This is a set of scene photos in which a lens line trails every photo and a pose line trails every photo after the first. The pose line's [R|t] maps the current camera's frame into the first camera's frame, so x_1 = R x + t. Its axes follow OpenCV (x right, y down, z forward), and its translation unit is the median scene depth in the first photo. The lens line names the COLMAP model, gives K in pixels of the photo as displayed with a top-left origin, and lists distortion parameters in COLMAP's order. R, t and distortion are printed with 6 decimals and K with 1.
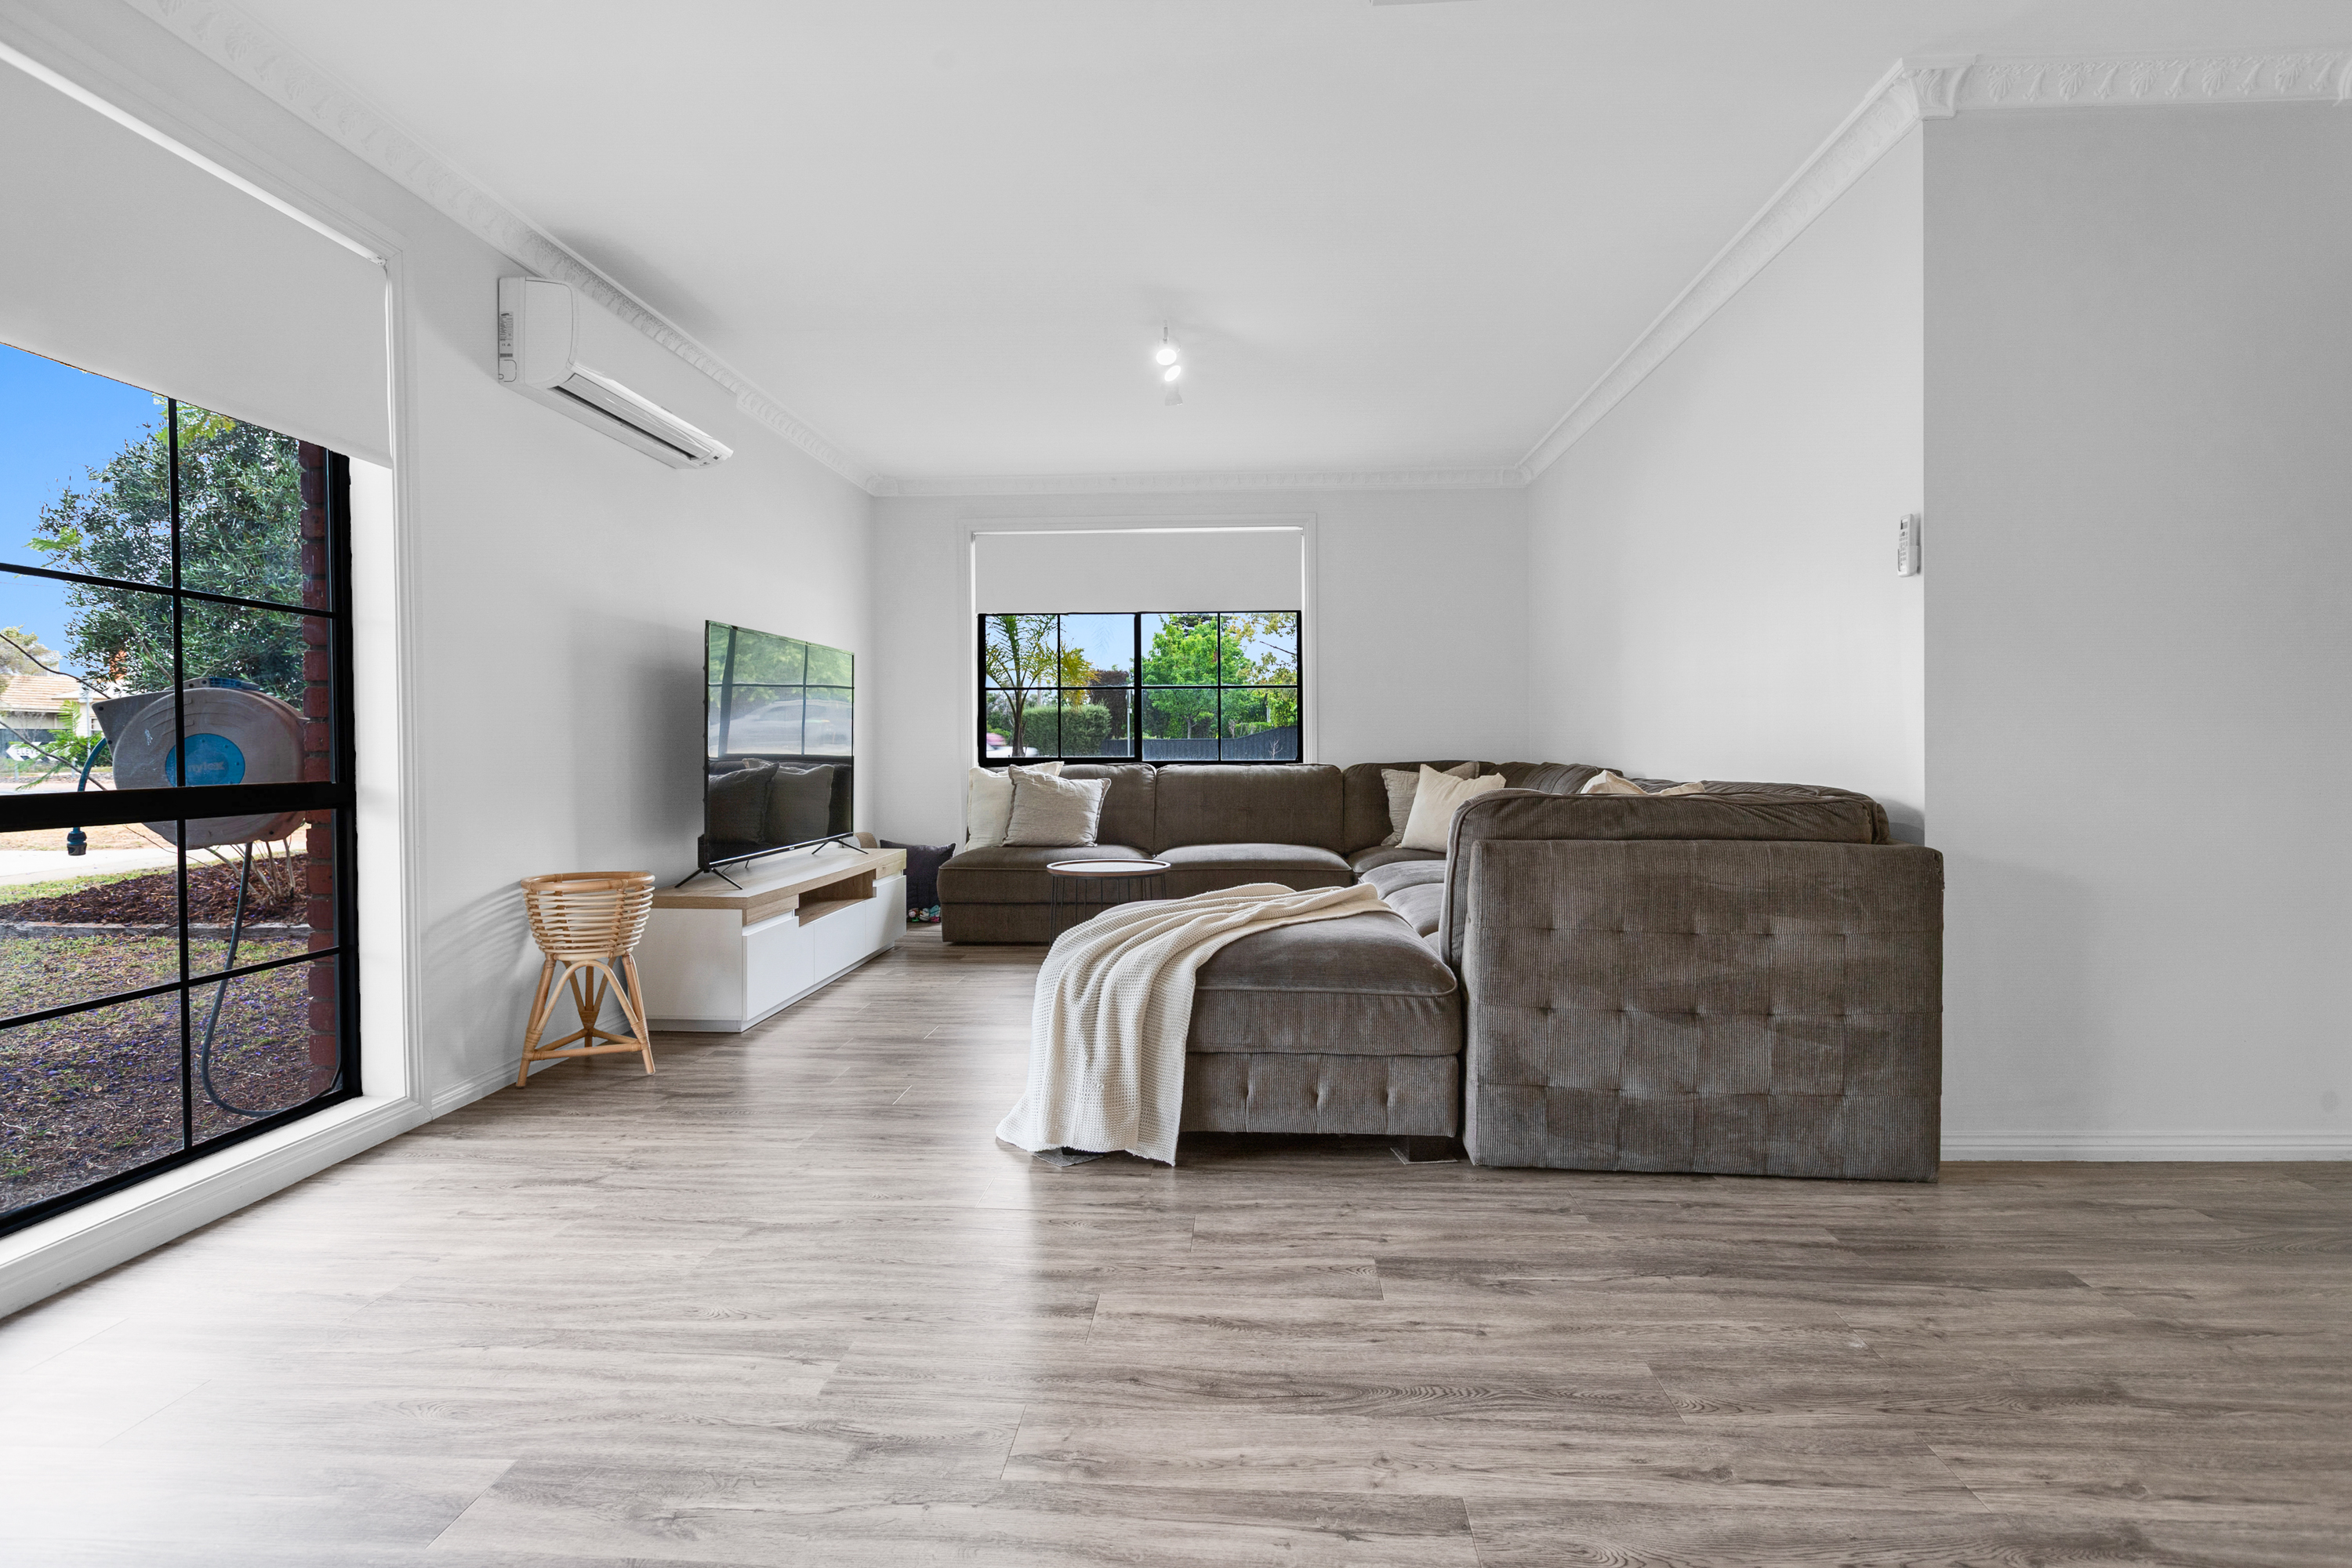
lens RADIAL K [[1194.7, 0, 1174.9], [0, 1194.7, 776.9], [0, 0, 1]] dist [0.001710, 0.000325]
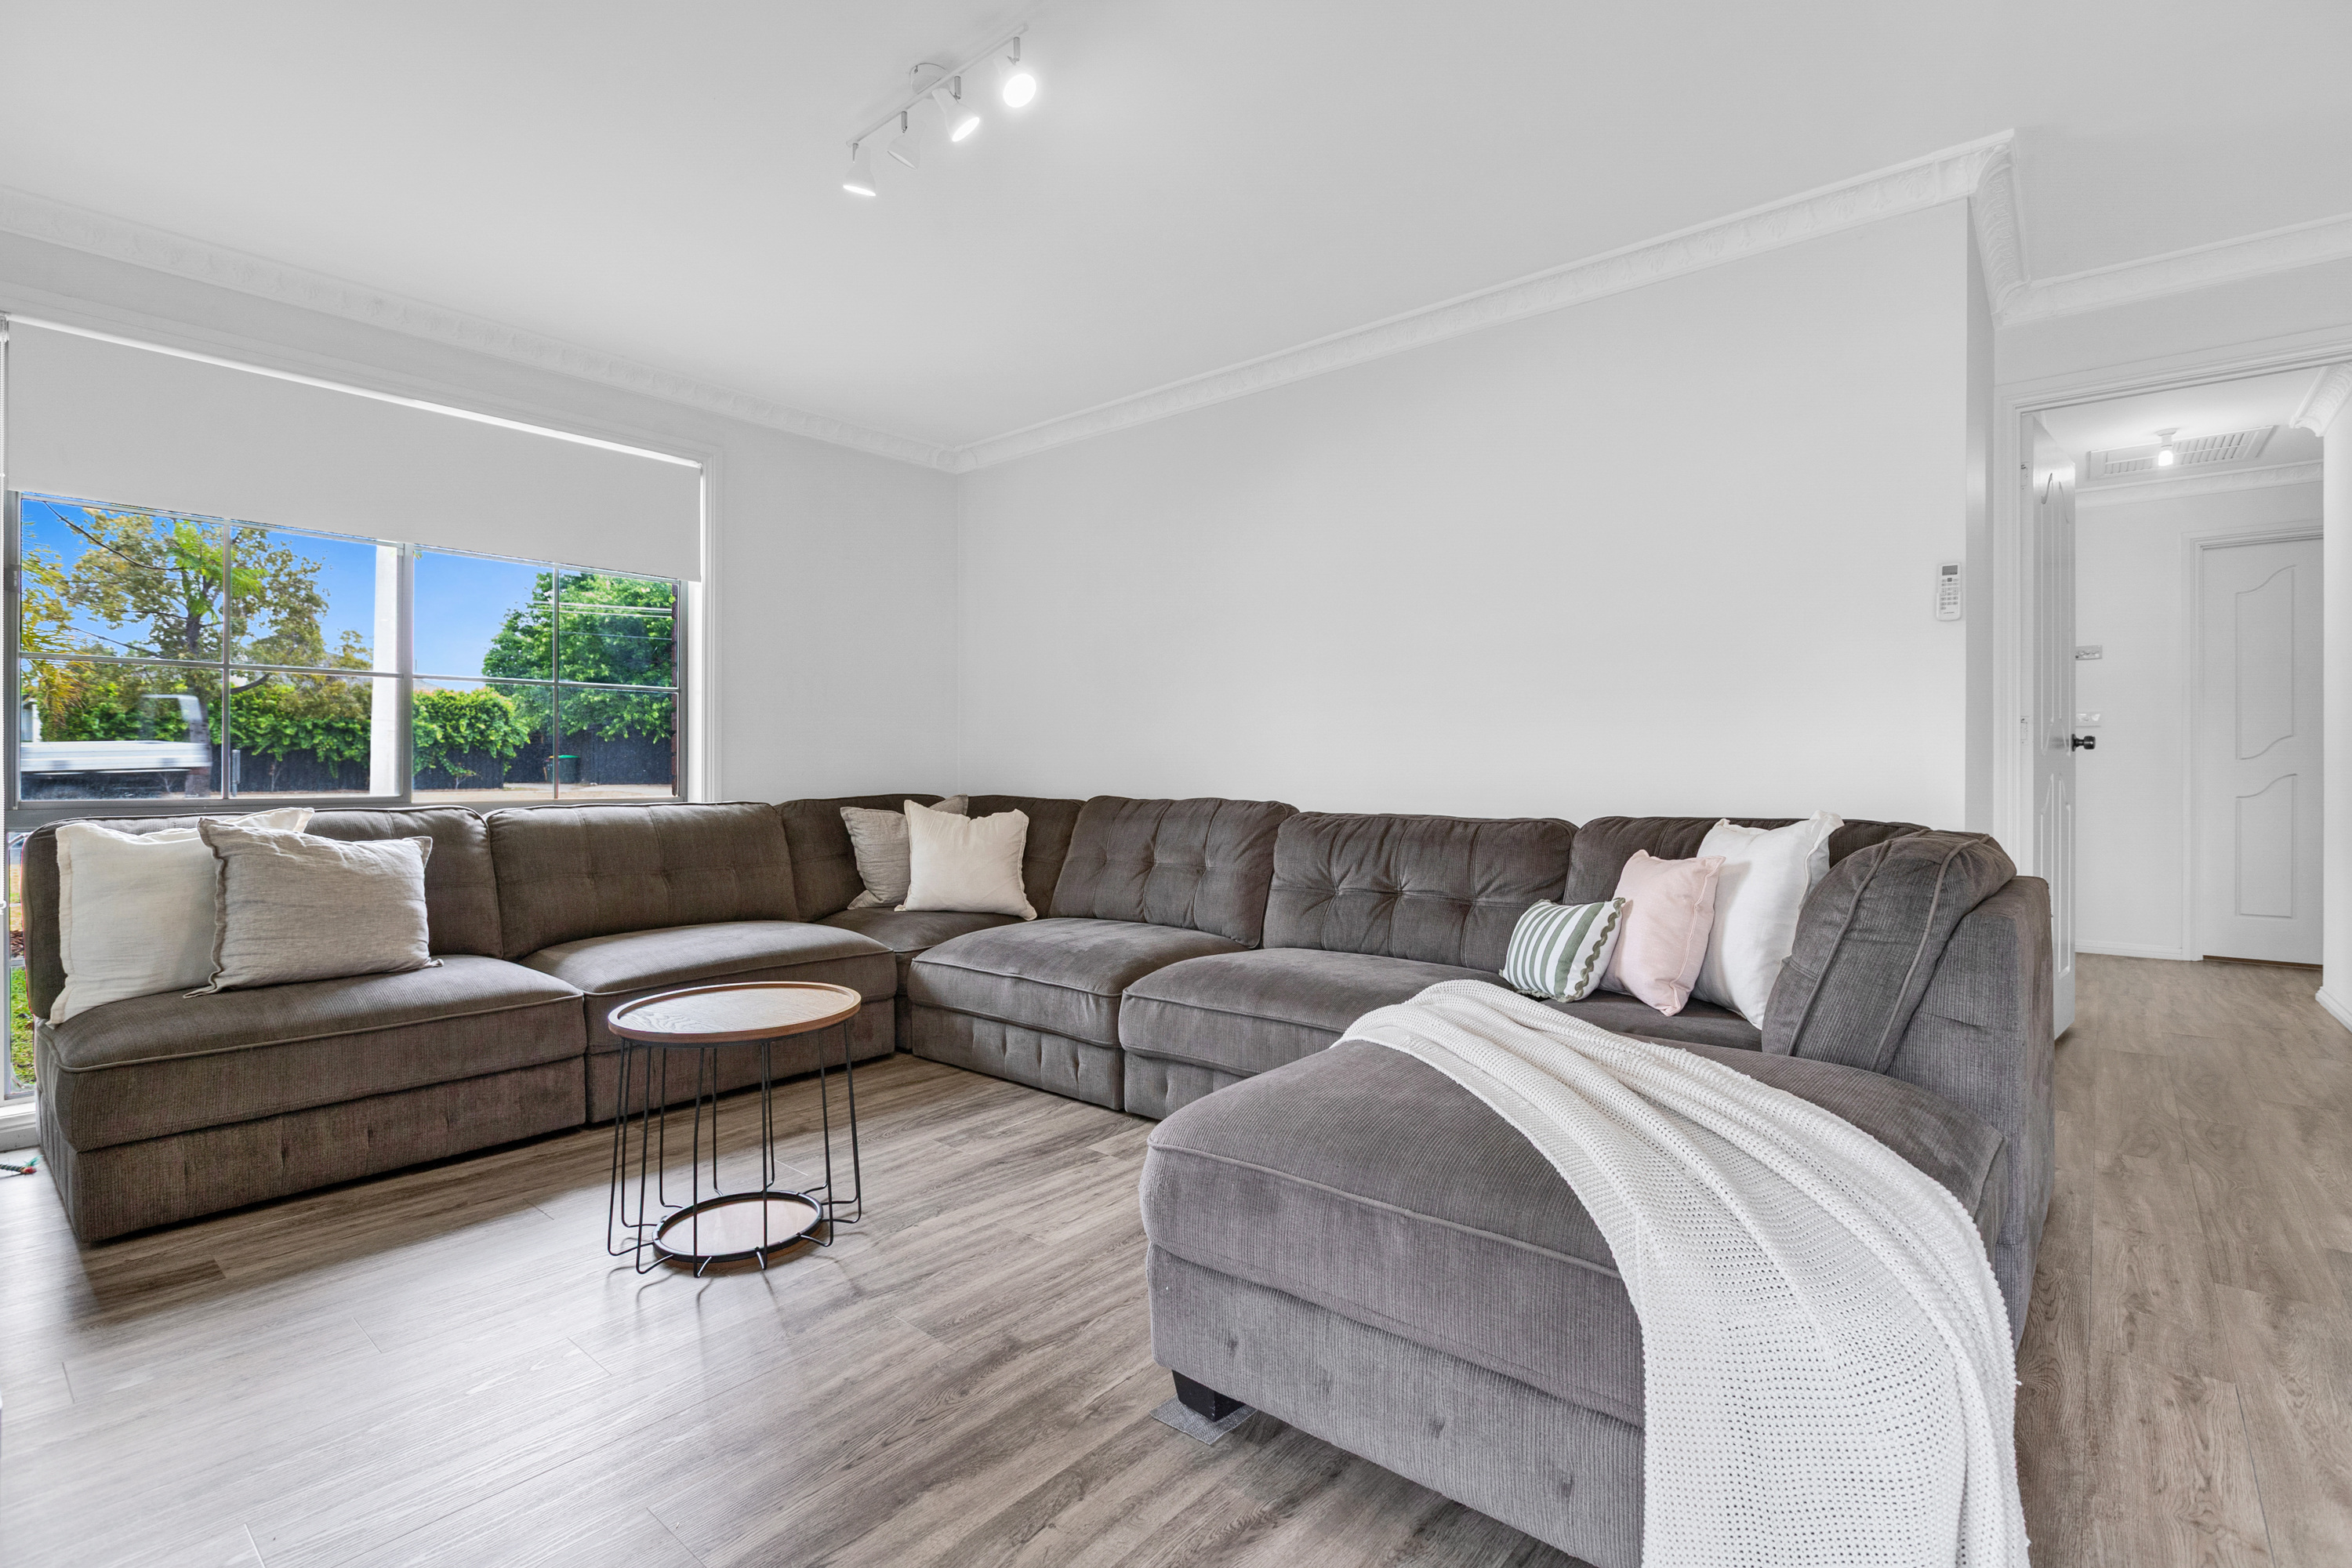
lens RADIAL K [[1067.1, 0, 1174.9], [0, 1067.1, 784.3], [0, 0, 1]] dist [-0.002082, -0.000054]
pose [[0.589301, -0.003647, 0.807906, -0.254678], [0.013274, 0.999899, -0.005168, -0.015145], [-0.807805, 0.013769, 0.589289, 0.445609]]
